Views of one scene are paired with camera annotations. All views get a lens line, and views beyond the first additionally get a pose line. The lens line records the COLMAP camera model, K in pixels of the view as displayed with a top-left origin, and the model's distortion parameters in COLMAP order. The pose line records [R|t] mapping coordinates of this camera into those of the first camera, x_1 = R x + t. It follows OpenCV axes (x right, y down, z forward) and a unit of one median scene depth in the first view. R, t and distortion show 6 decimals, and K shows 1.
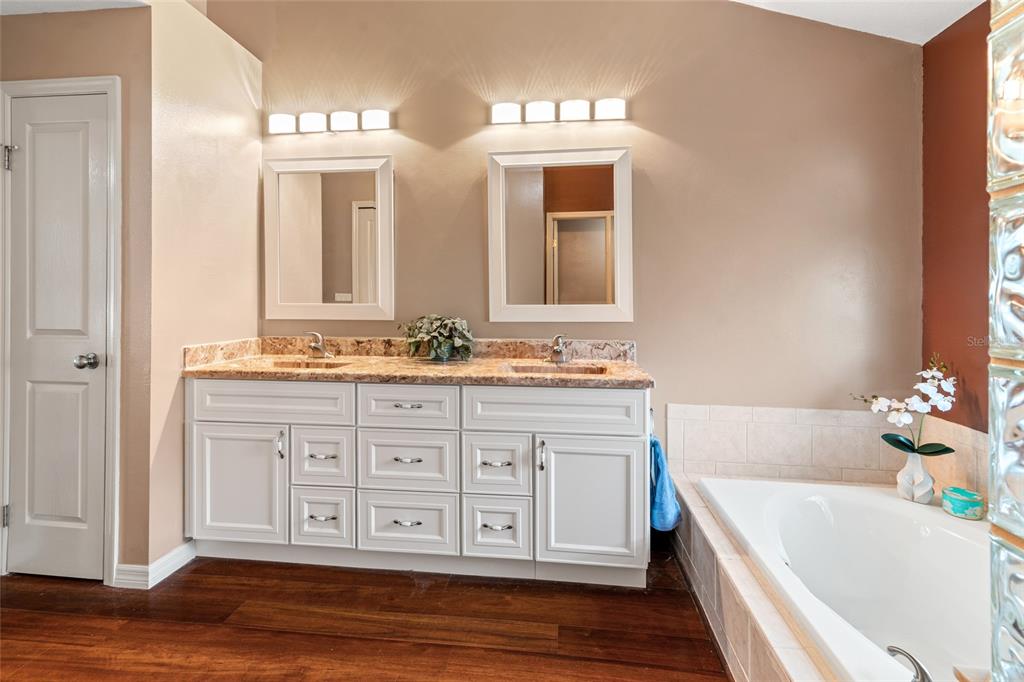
lens RADIAL K [[475.4, 0, 508.6], [0, 475.4, 294.4], [0, 0, 1]] dist [0.002436, 0.000623]
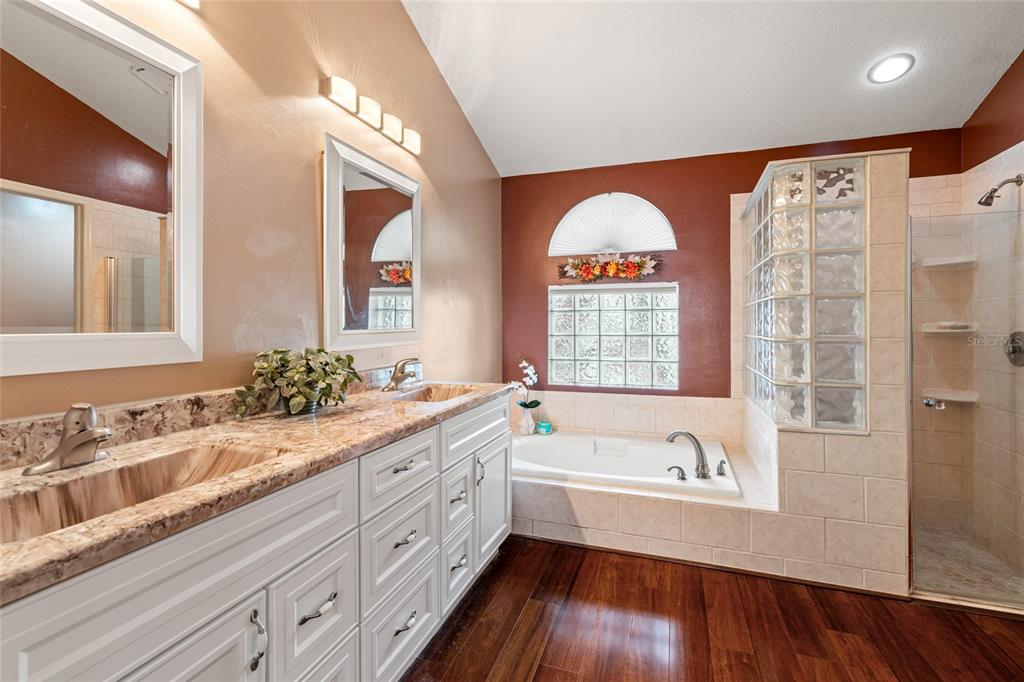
lens RADIAL K [[466.0, 0, 508.8], [0, 466.0, 318.0], [0, 0, 1]] dist [0.001056, 0.000155]
pose [[0.219529, 0.010771, 0.975546, -0.723751], [-0.010343, 0.999909, -0.008713, 0.005445], [-0.975551, -0.008178, 0.219621, 0.554636]]
